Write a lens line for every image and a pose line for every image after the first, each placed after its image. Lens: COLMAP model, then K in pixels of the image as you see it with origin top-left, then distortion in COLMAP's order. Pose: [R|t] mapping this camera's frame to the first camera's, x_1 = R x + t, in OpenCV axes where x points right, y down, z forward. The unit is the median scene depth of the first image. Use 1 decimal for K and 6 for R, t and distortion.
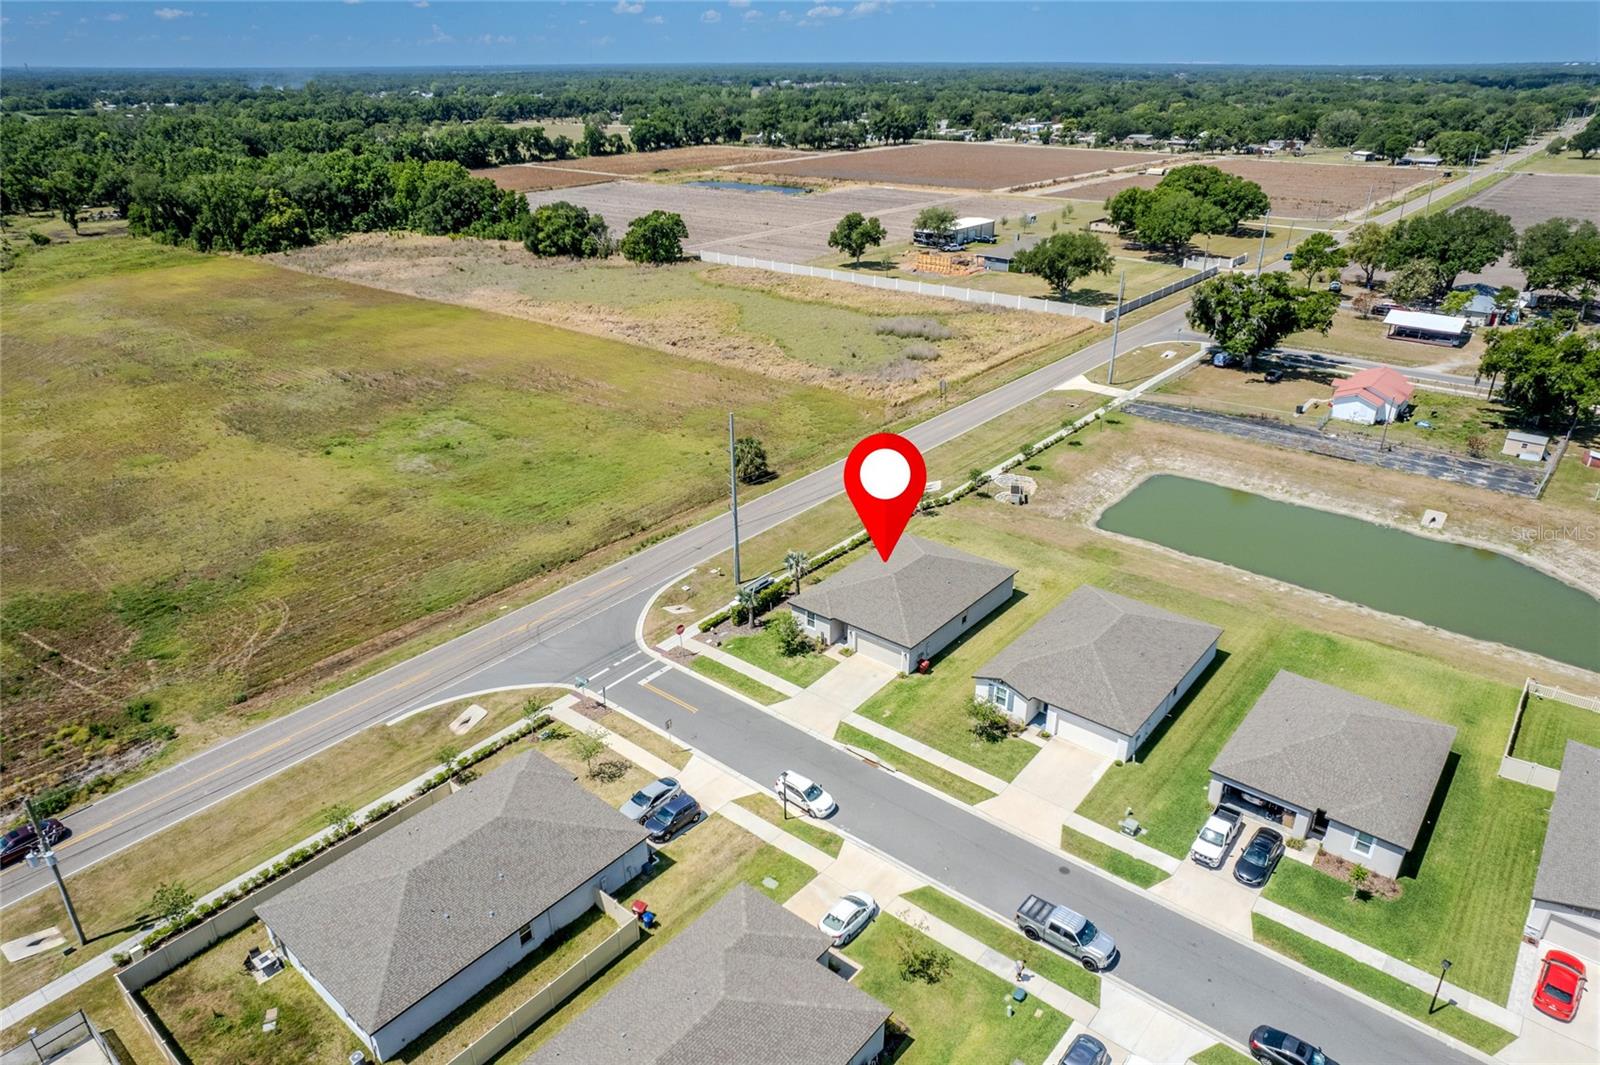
lens RADIAL K [[1025.1, 0, 812.2], [0, 1025.1, 537.8], [0, 0, 1]] dist [-0.064990, 0.058571]
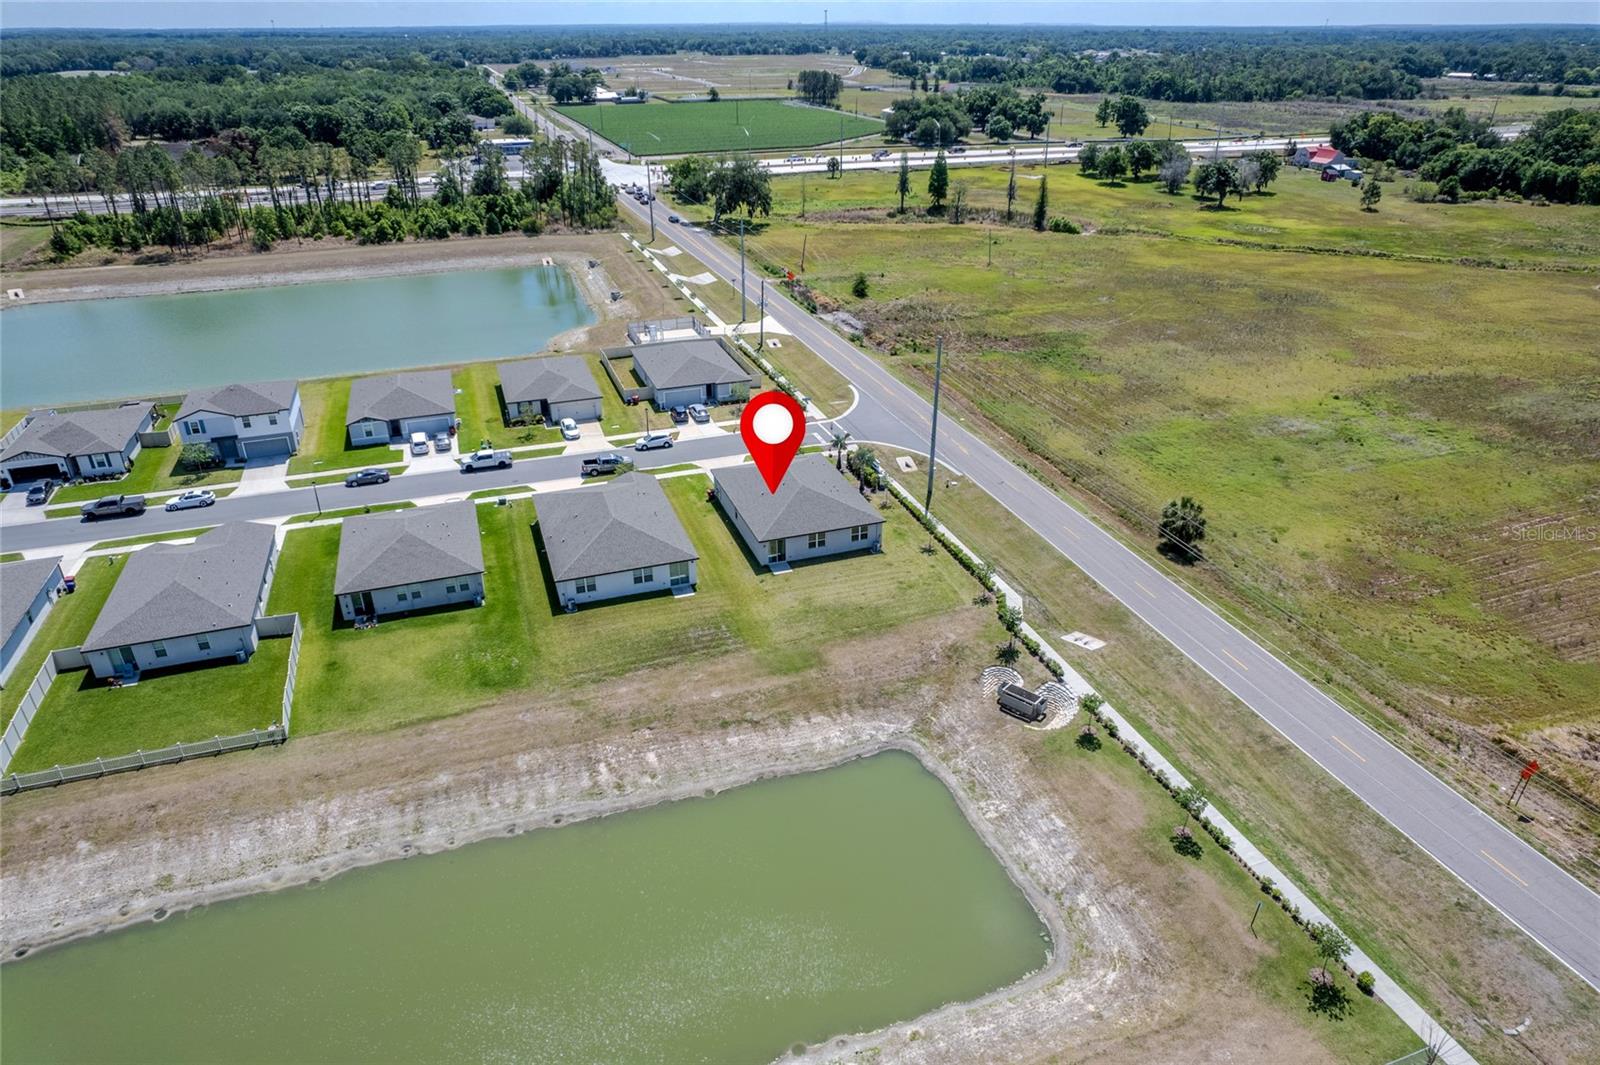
lens RADIAL K [[1001.9, 0, 800.0], [0, 1001.9, 532.5], [0, 0, 1]] dist [-0.046347, 0.032117]
pose [[-0.520112, 0.397110, -0.756166, 0.958489], [-0.361100, 0.700080, 0.616031, -0.618819], [0.774009, 0.593457, -0.220724, 1.295875]]
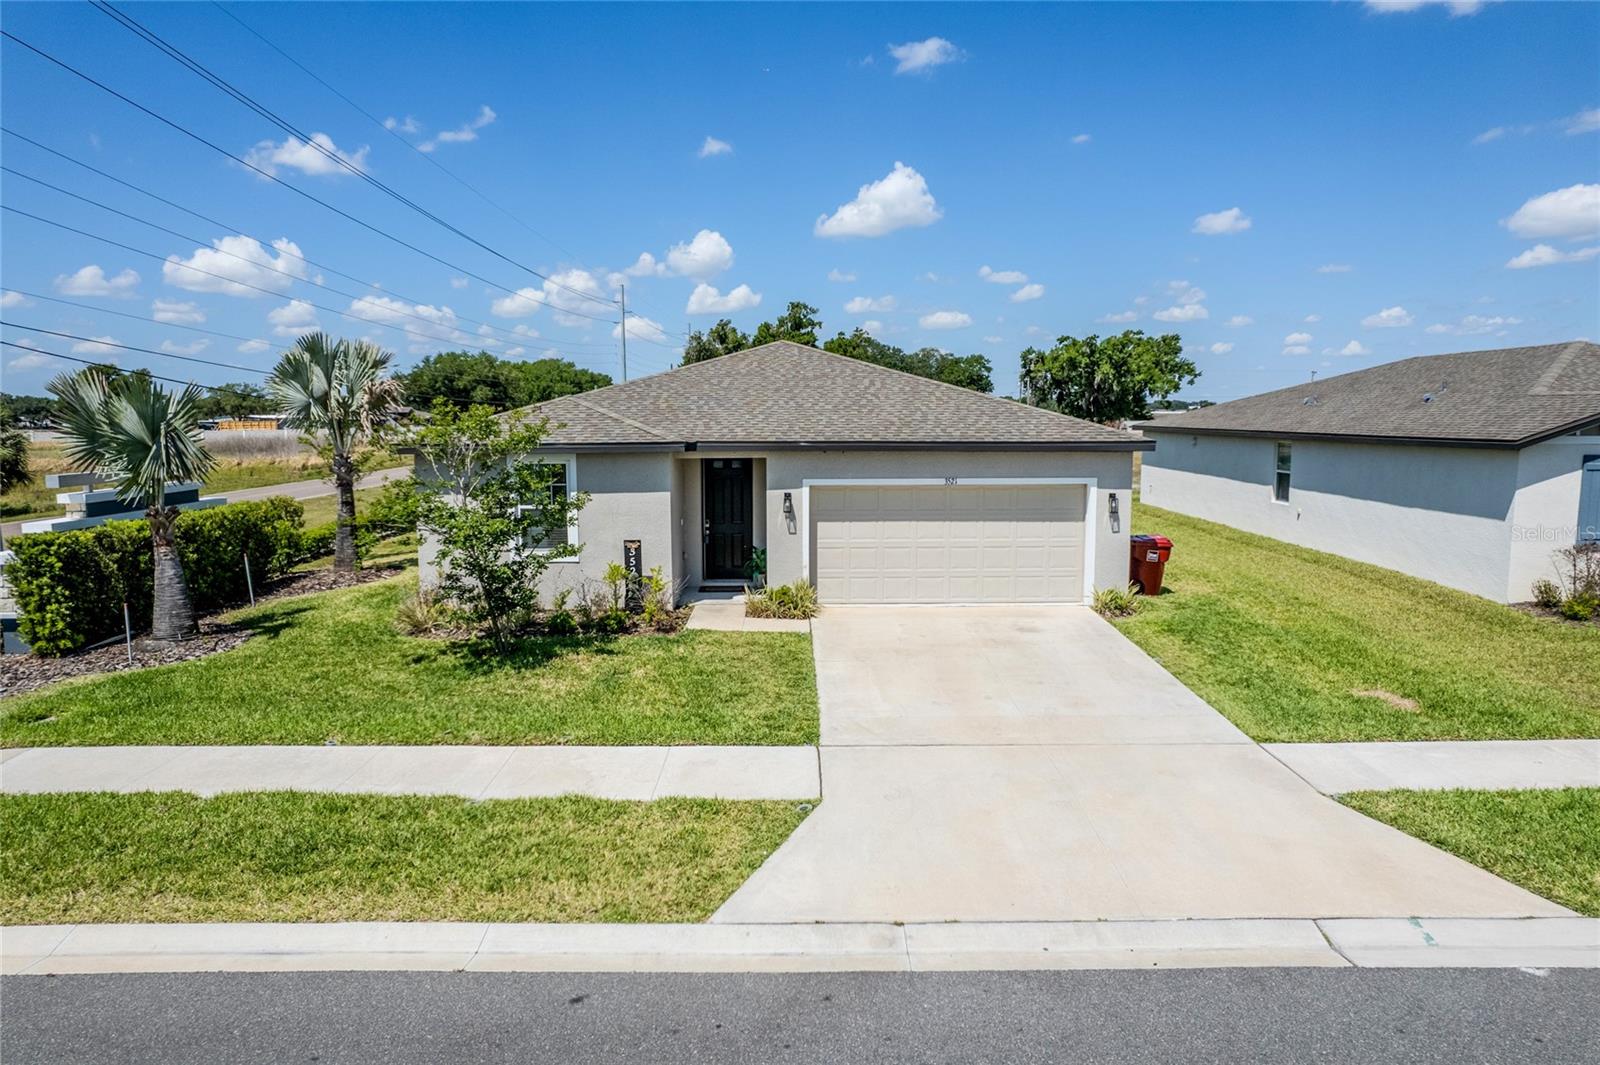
lens RADIAL K [[1025.1, 0, 812.2], [0, 1025.1, 537.8], [0, 0, 1]] dist [-0.064990, 0.058571]
pose [[0.765802, -0.082770, 0.637728, -0.083801], [0.280532, 0.935347, -0.215473, 0.137951], [-0.578662, 0.343912, 0.739510, 0.812763]]
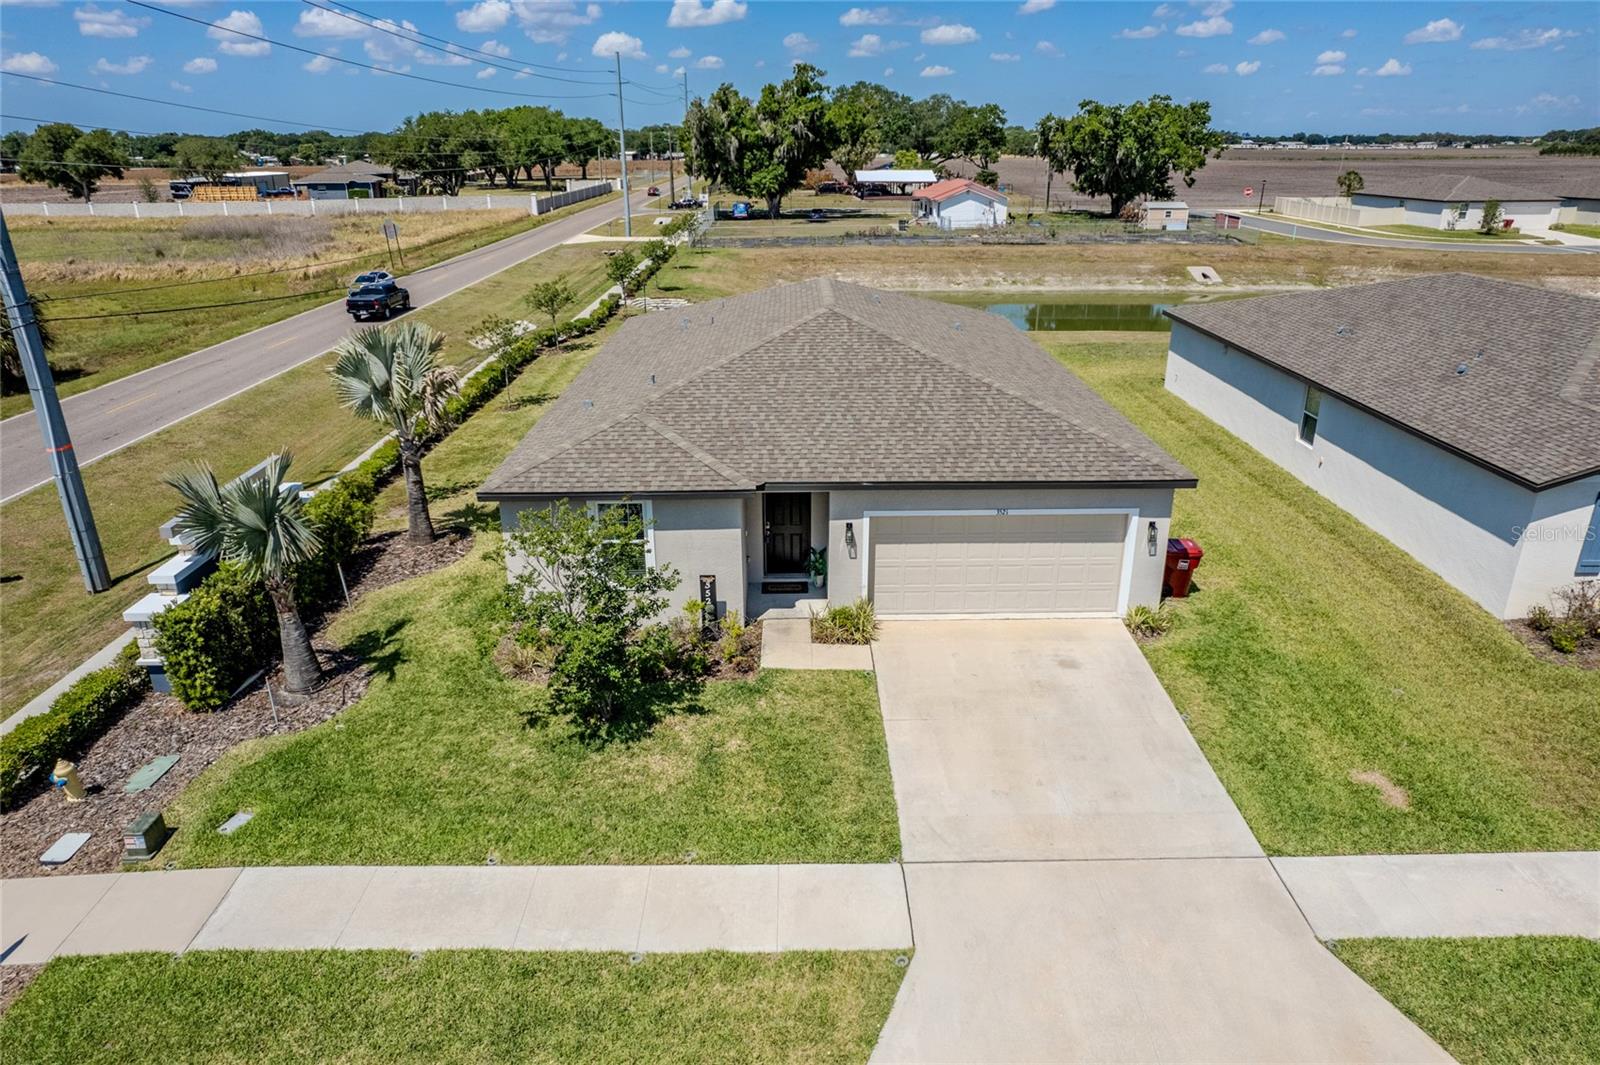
lens RADIAL K [[1025.1, 0, 812.2], [0, 1025.1, 537.8], [0, 0, 1]] dist [-0.064990, 0.058571]
pose [[0.764312, -0.239808, 0.598599, -0.093392], [0.280908, 0.959391, 0.025674, 0.082681], [-0.580447, 0.148528, 0.800638, 0.794963]]
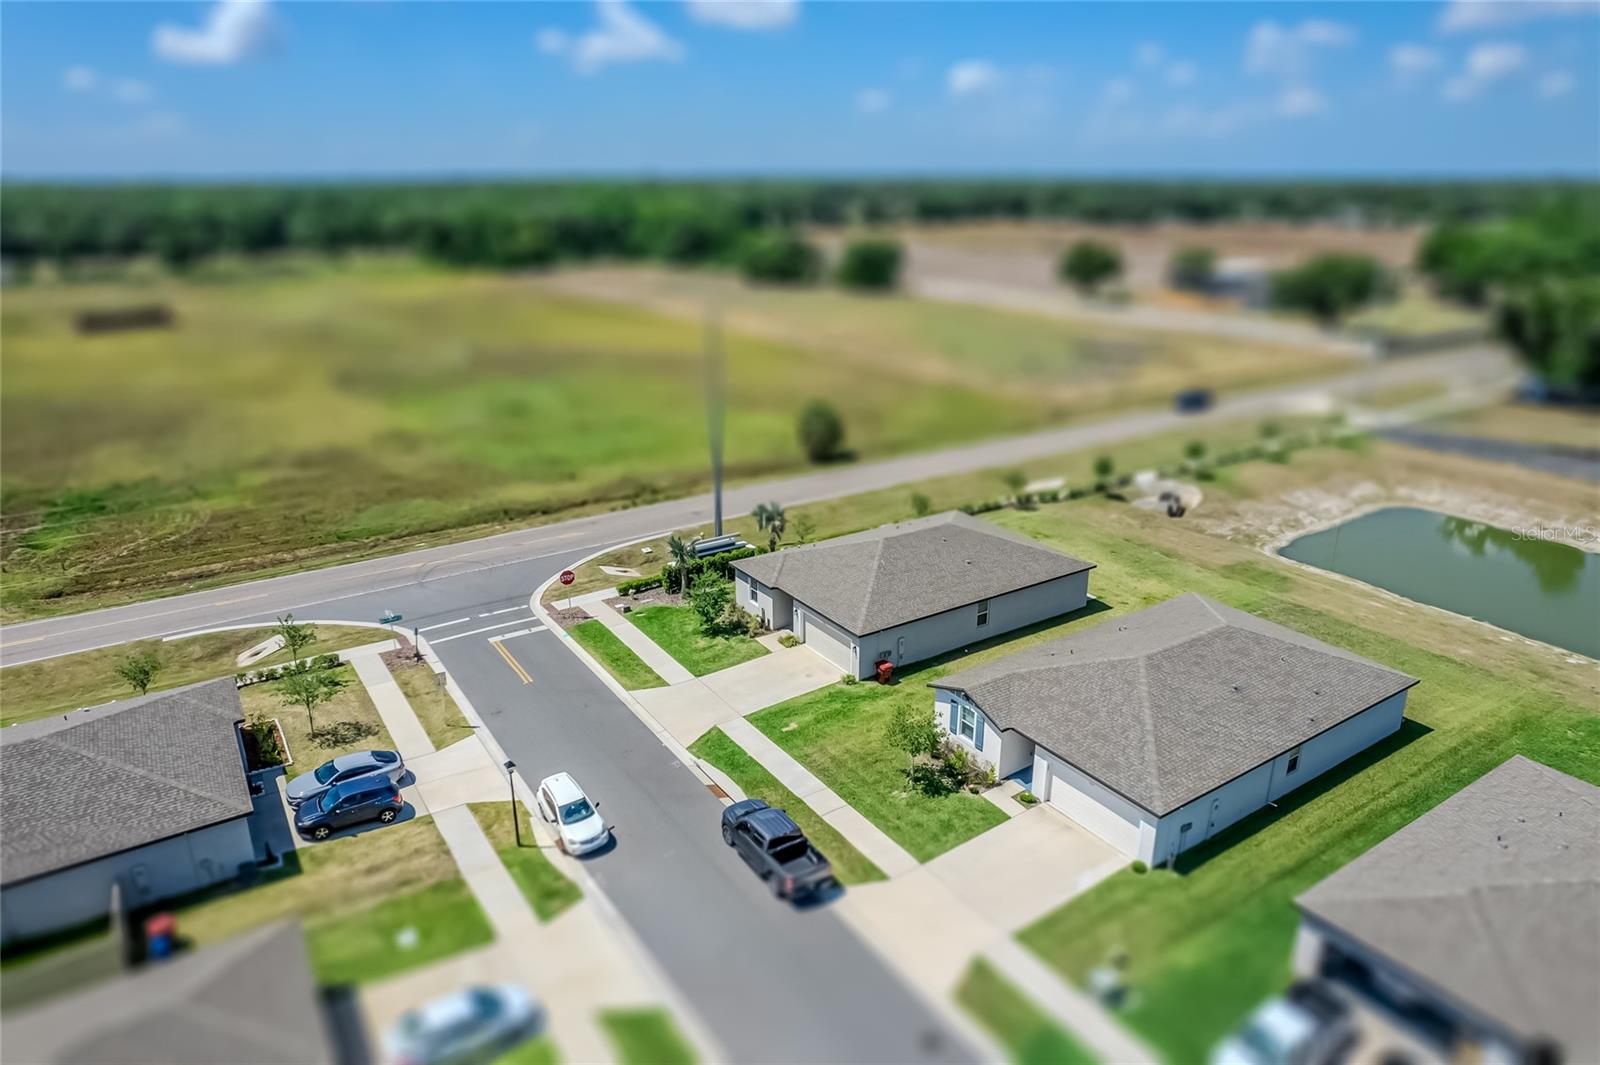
lens RADIAL K [[1025.1, 0, 812.2], [0, 1025.1, 537.8], [0, 0, 1]] dist [-0.064990, 0.058571]
pose [[0.955699, 0.099946, -0.276858, 0.216627], [-0.127084, 0.988510, -0.081834, 0.094149], [0.265498, 0.113393, 0.957420, 0.345074]]
